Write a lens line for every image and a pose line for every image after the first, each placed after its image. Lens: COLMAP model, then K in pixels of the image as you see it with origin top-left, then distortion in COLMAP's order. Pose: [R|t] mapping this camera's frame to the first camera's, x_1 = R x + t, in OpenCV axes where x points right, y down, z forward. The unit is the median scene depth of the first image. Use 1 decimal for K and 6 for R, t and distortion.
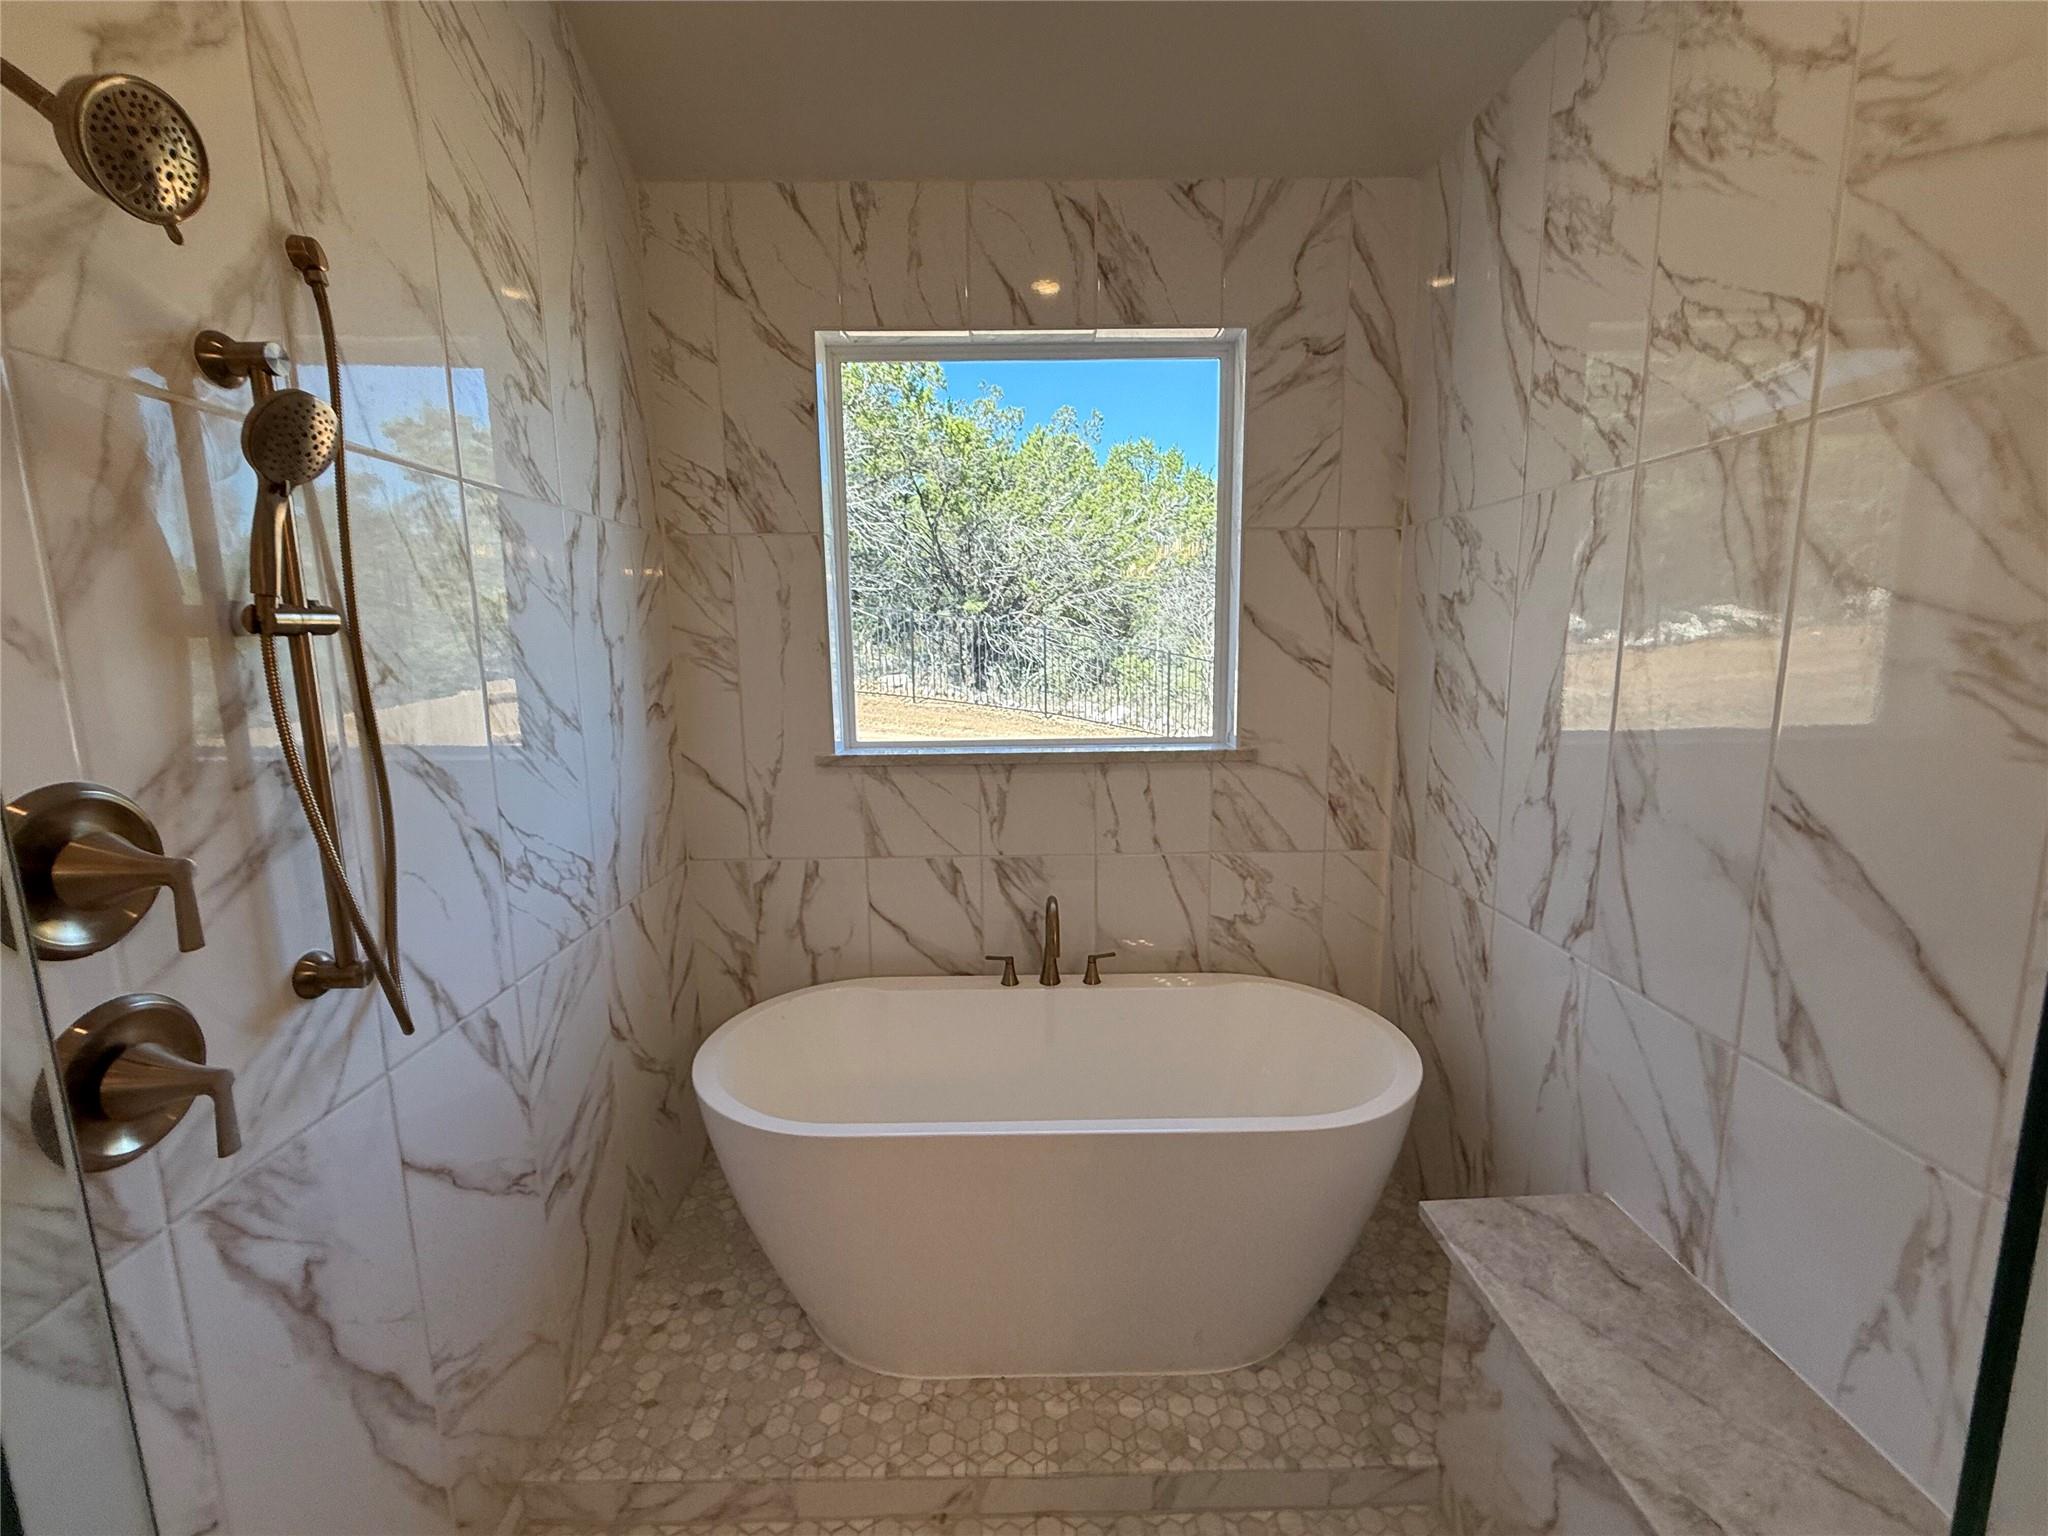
lens RADIAL K [[816.9, 0, 1018.0], [0, 816.9, 772.6], [0, 0, 1]] dist [-0.000272, 0.000146]
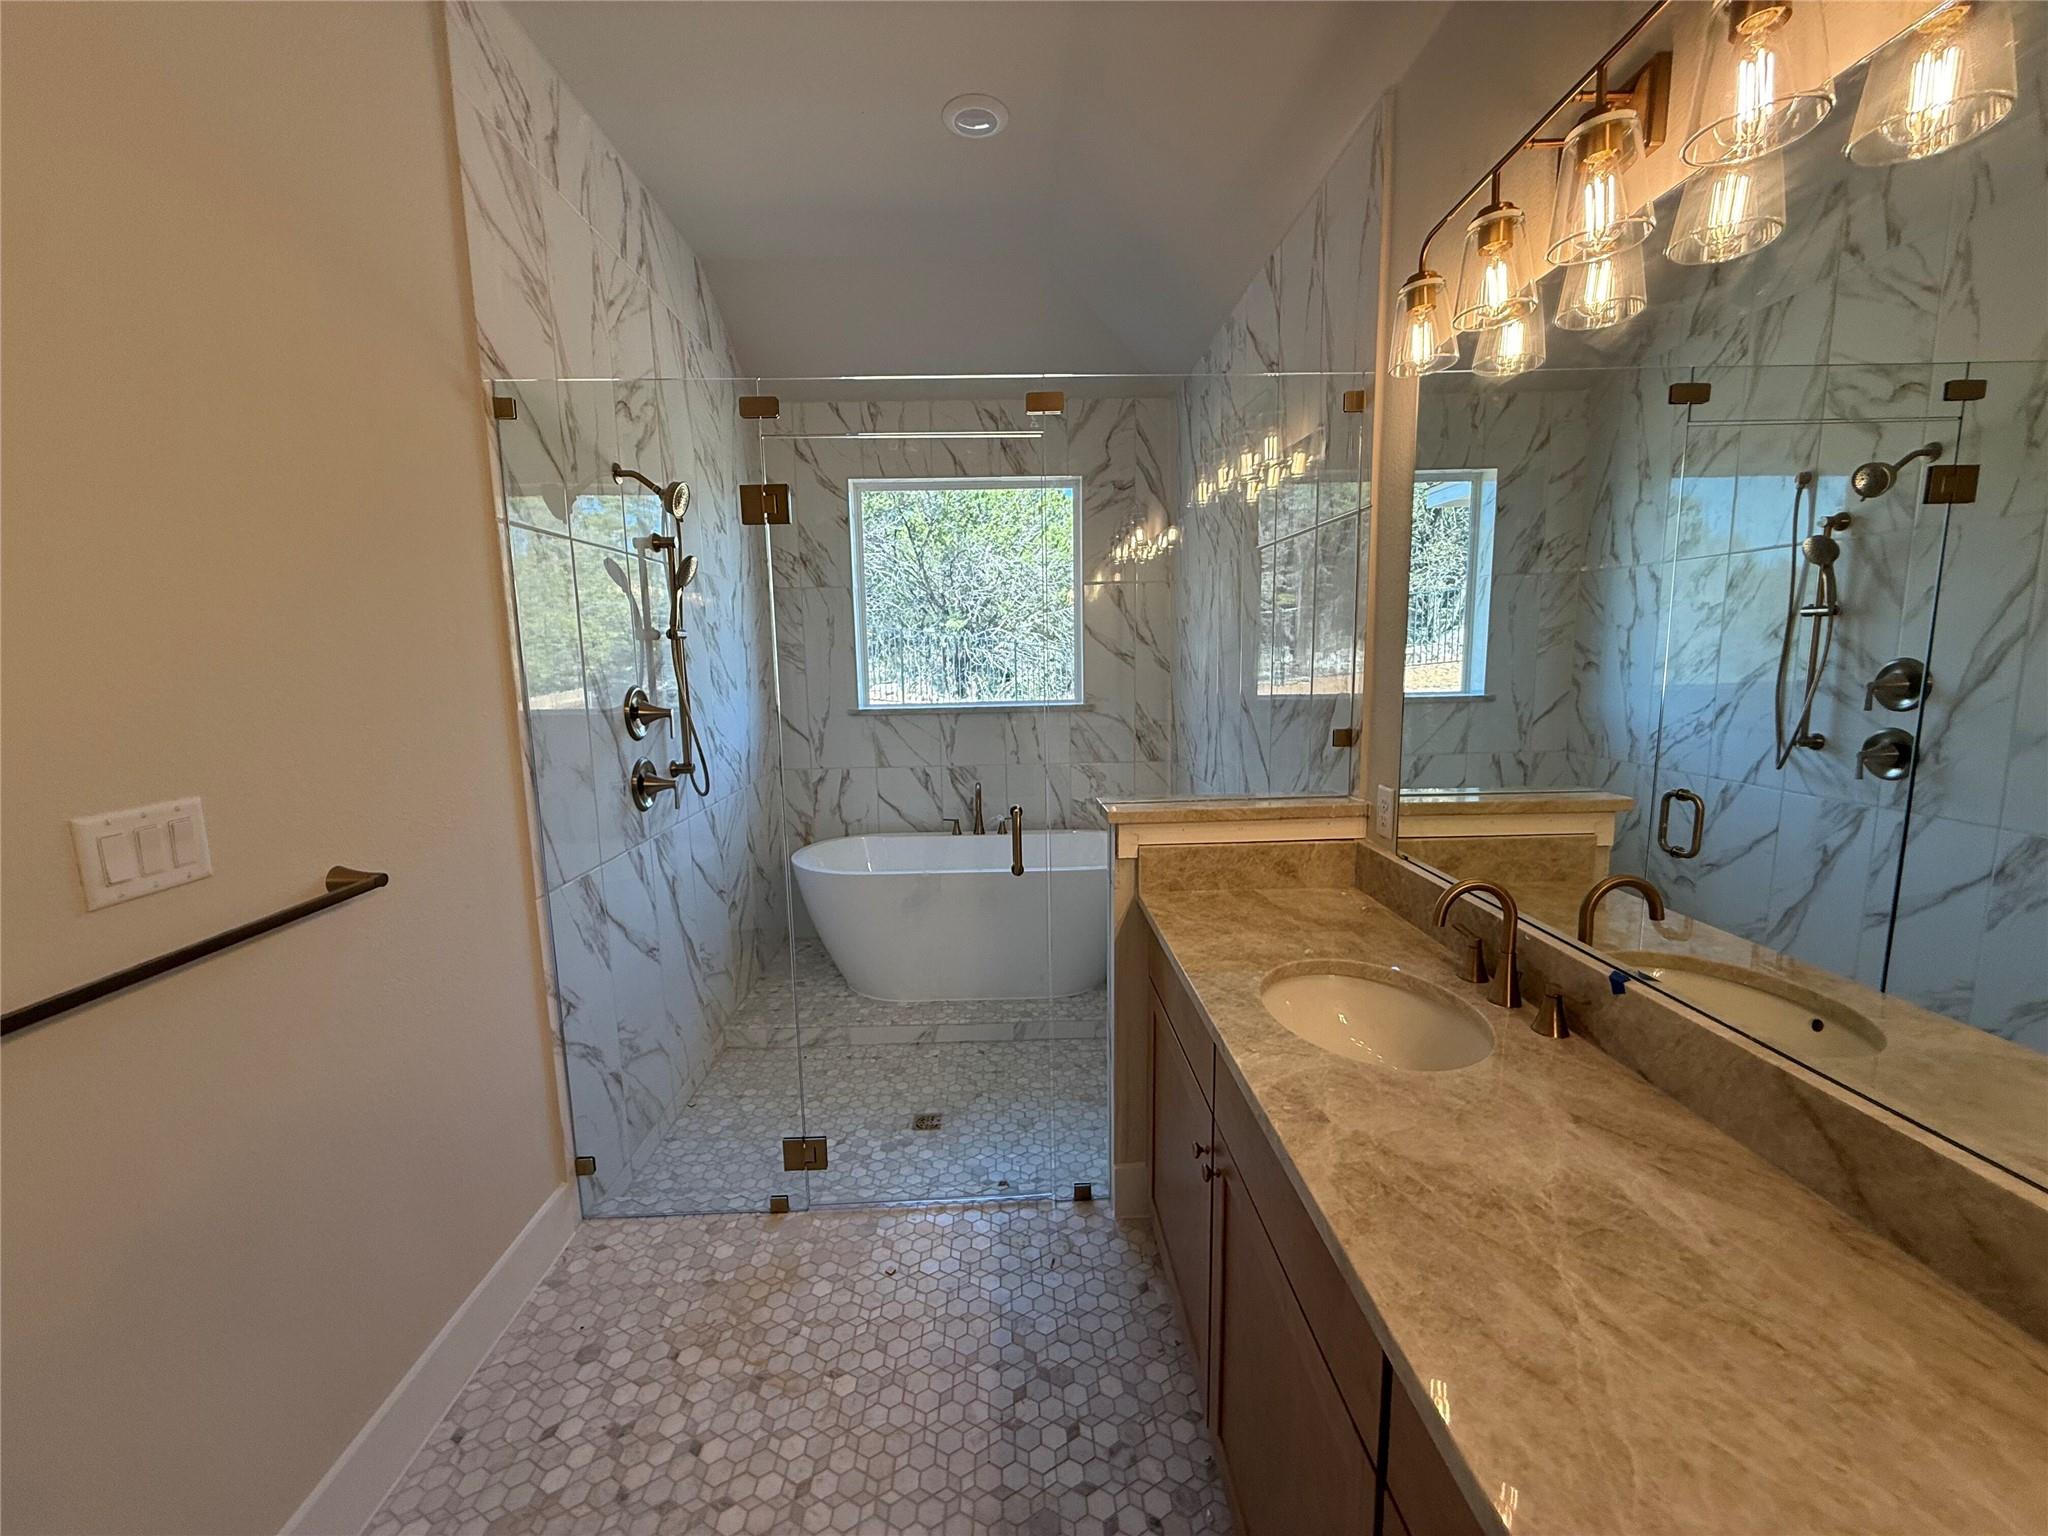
lens RADIAL K [[816.9, 0, 1014.2], [0, 816.9, 768.6], [0, 0, 1]] dist [-0.000272, 0.000146]
pose [[0.999941, -0.007834, 0.007539, 0.100940], [0.008015, 0.999673, -0.024294, 0.152633], [-0.007346, 0.024353, 0.999676, -0.780999]]
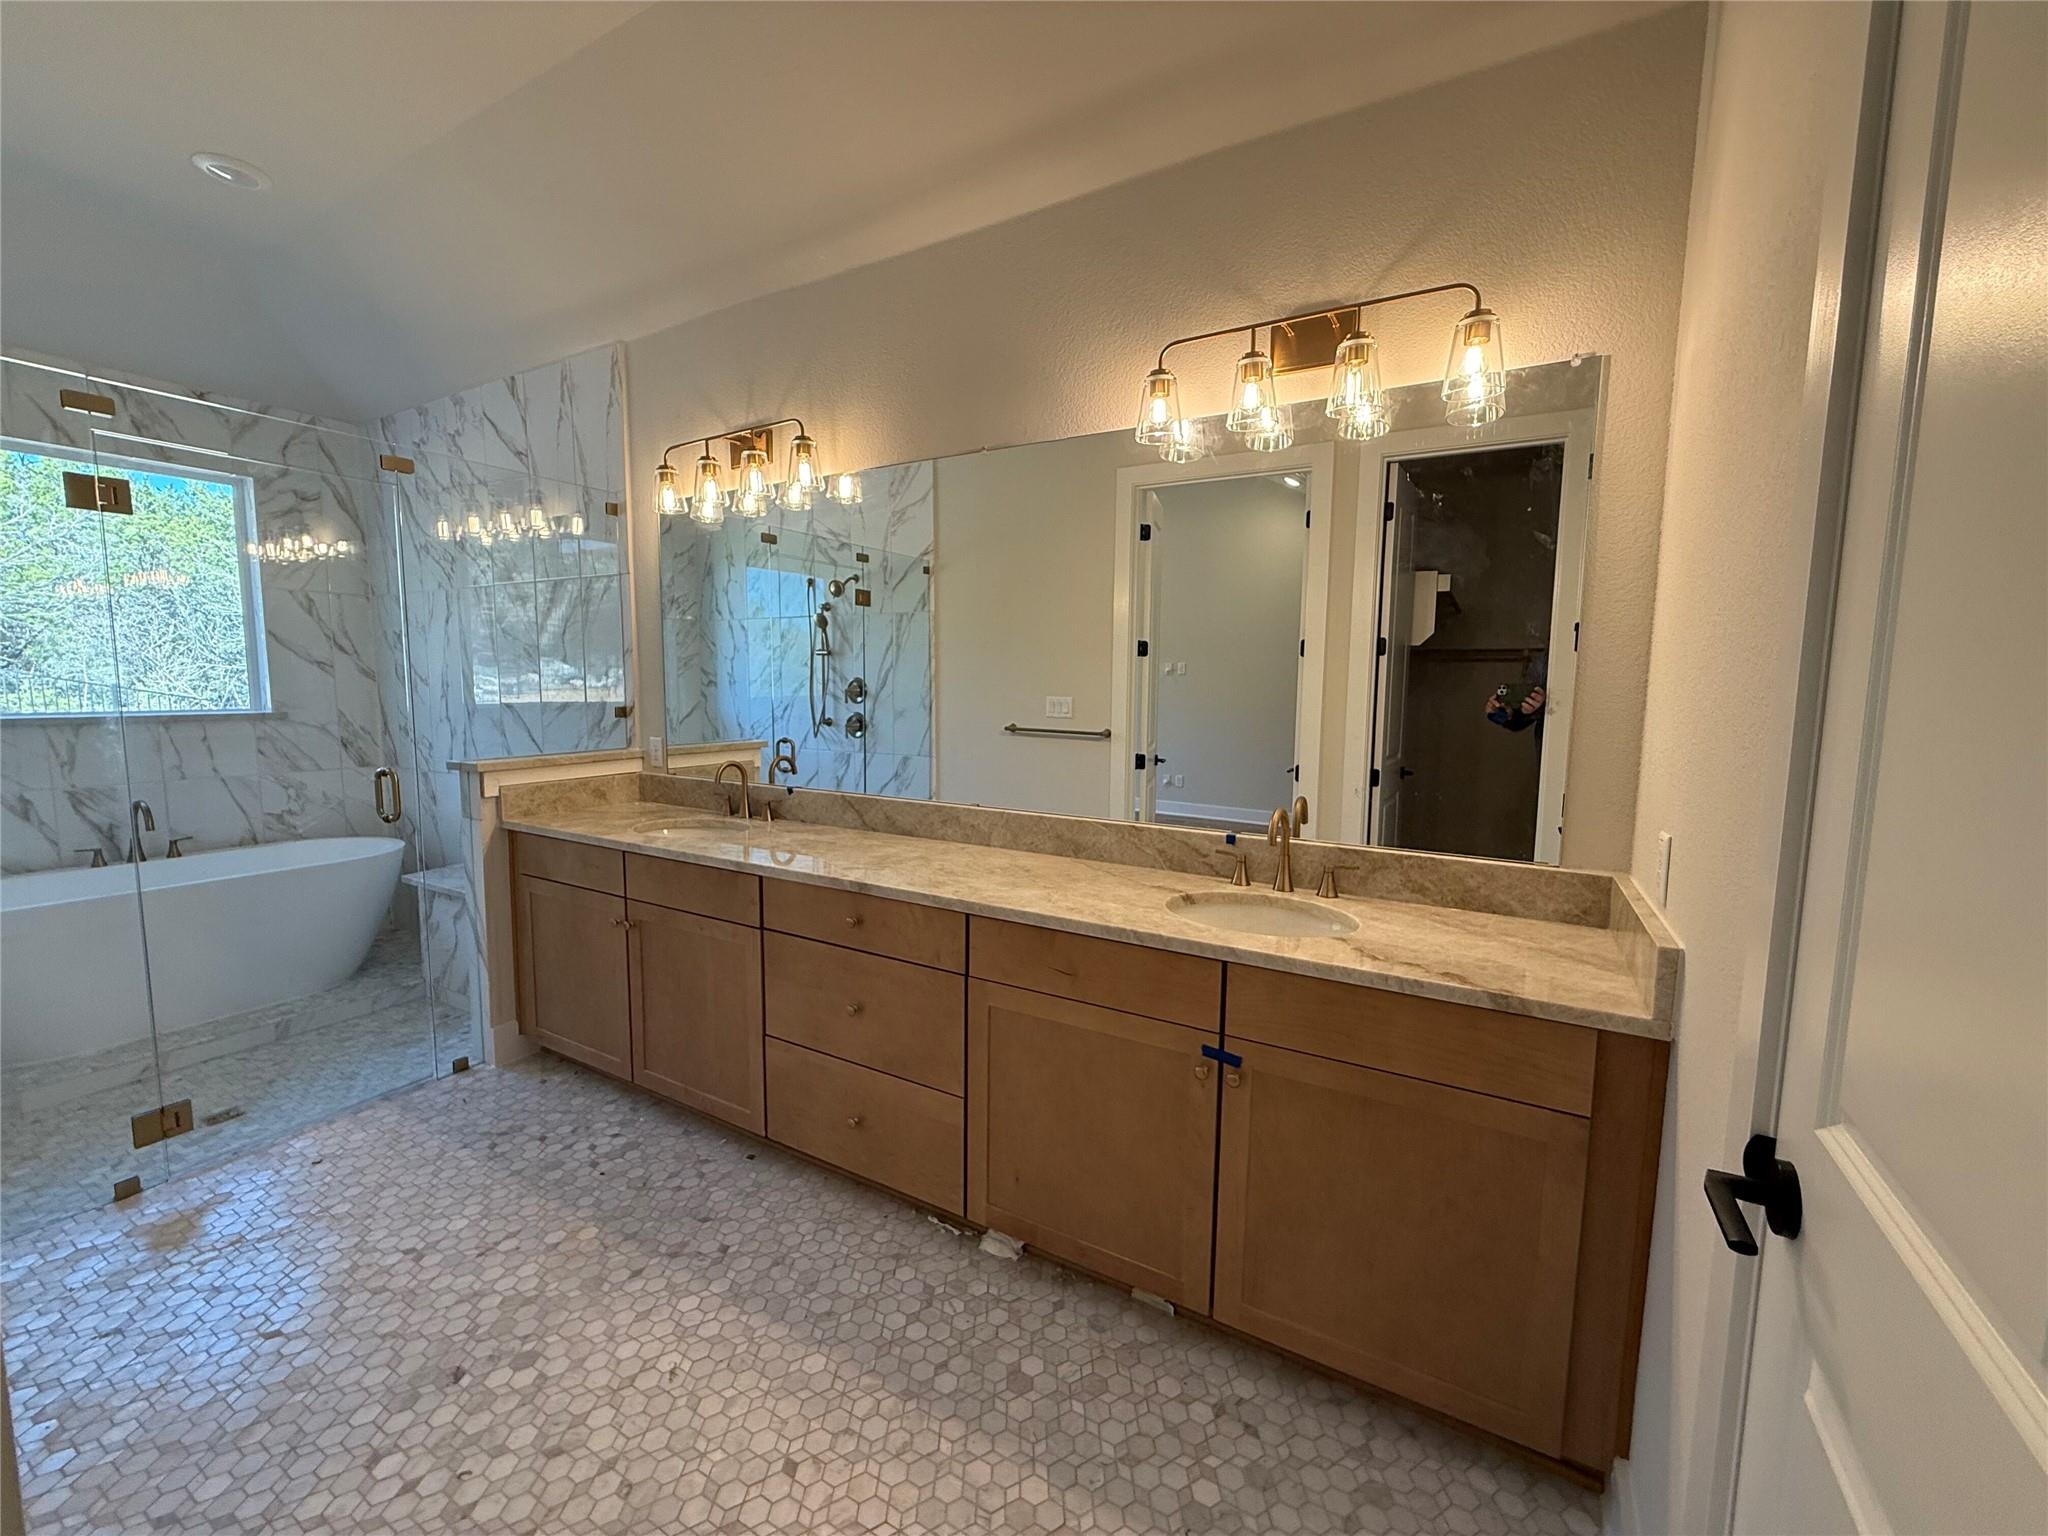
lens RADIAL K [[816.9, 0, 1011.2], [0, 816.9, 755.6], [0, 0, 1]] dist [-0.000272, 0.000146]
pose [[0.523096, -0.059895, 0.850166, -0.385767], [0.126649, 0.991915, -0.008044, 0.271200], [-0.842811, 0.111881, 0.526453, -1.206807]]
